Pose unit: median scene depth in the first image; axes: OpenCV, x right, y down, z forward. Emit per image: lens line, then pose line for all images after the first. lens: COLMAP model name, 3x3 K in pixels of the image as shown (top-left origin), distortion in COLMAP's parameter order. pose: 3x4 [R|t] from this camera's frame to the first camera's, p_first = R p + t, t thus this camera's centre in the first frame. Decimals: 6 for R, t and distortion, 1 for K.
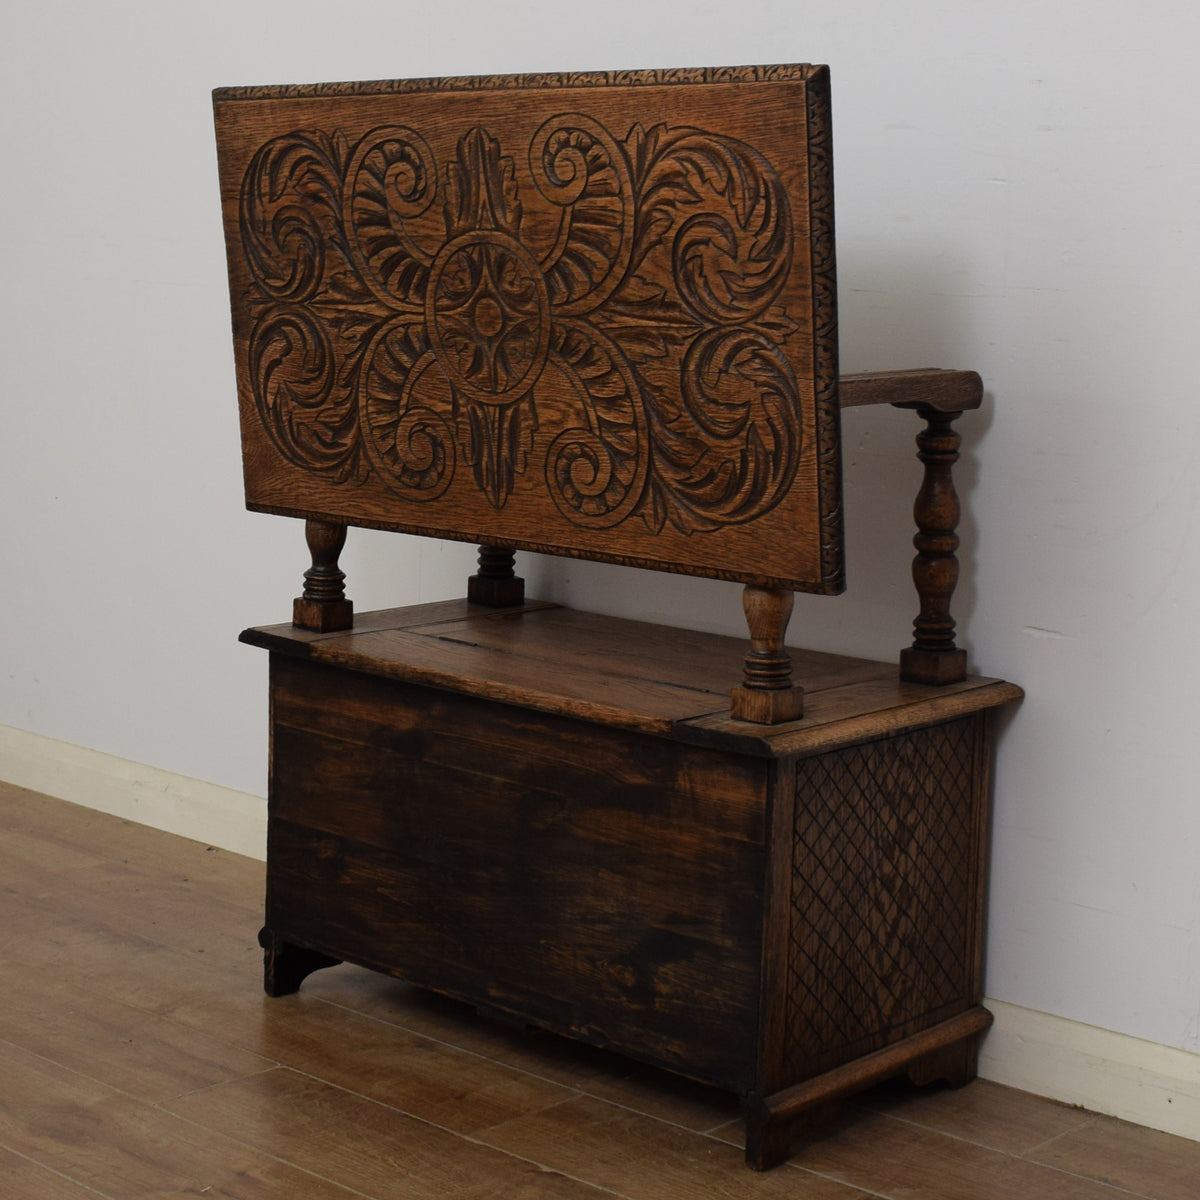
lens RADIAL K [[2366.9, 0, 559.8], [0, 2366.9, 613.3], [0, 0, 1]] dist [-0.091877, 0.000000]
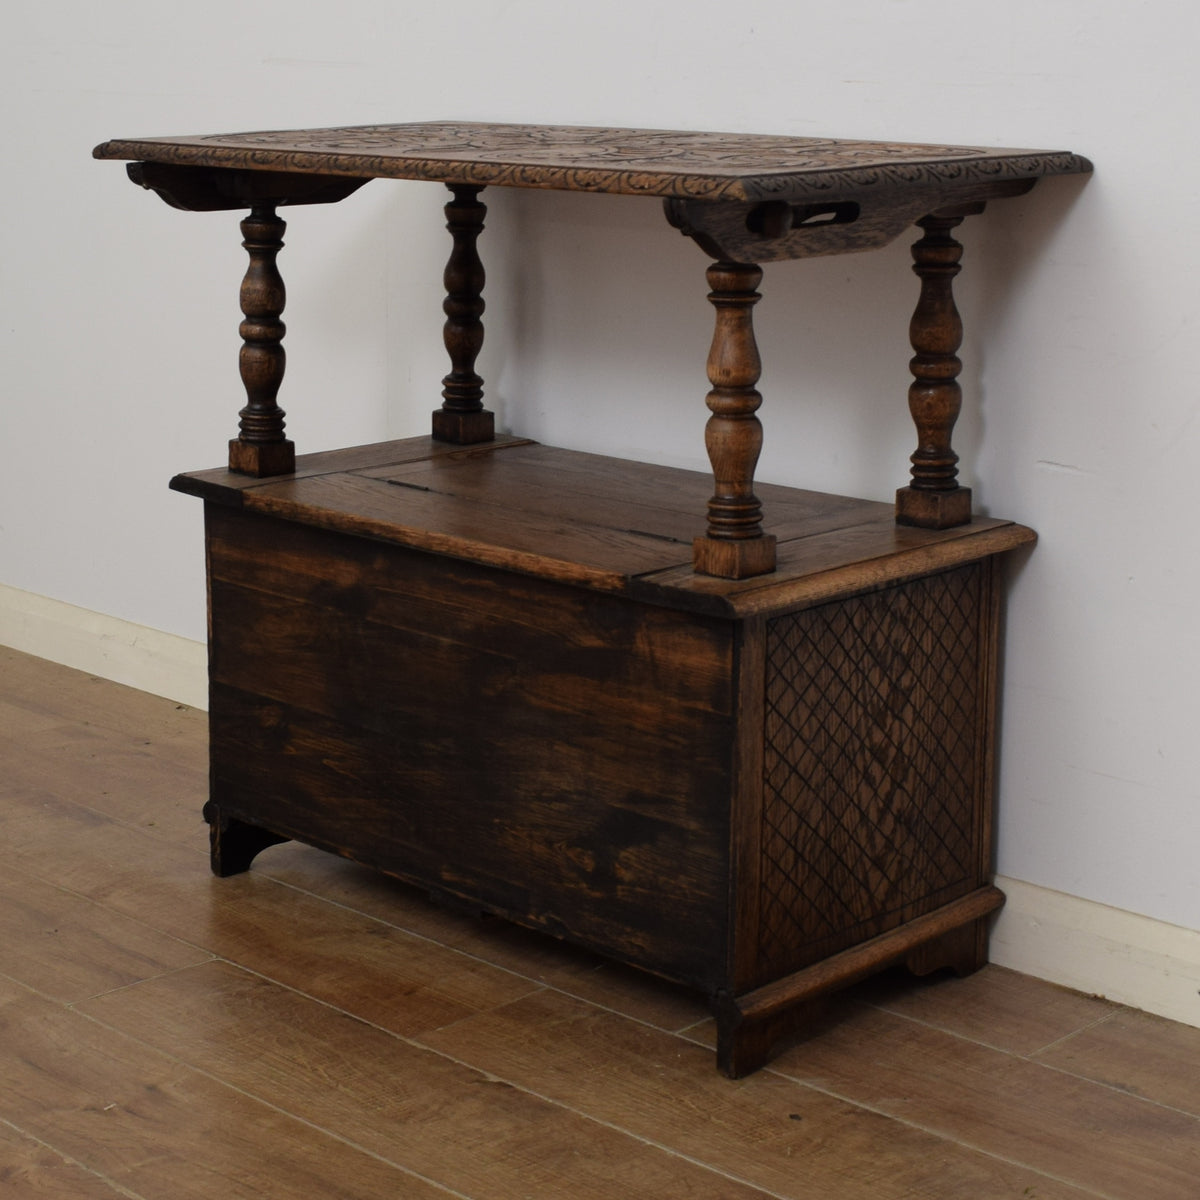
lens RADIAL K [[2366.9, 0, 596.7], [0, 2366.9, 599.1], [0, 0, 1]] dist [-0.091877, 0.000000]
pose [[0.999491, -0.013848, -0.028744, 0.057816], [0.015901, 0.997245, 0.072450, -0.009582], [0.027662, -0.072871, 0.996958, 0.111893]]
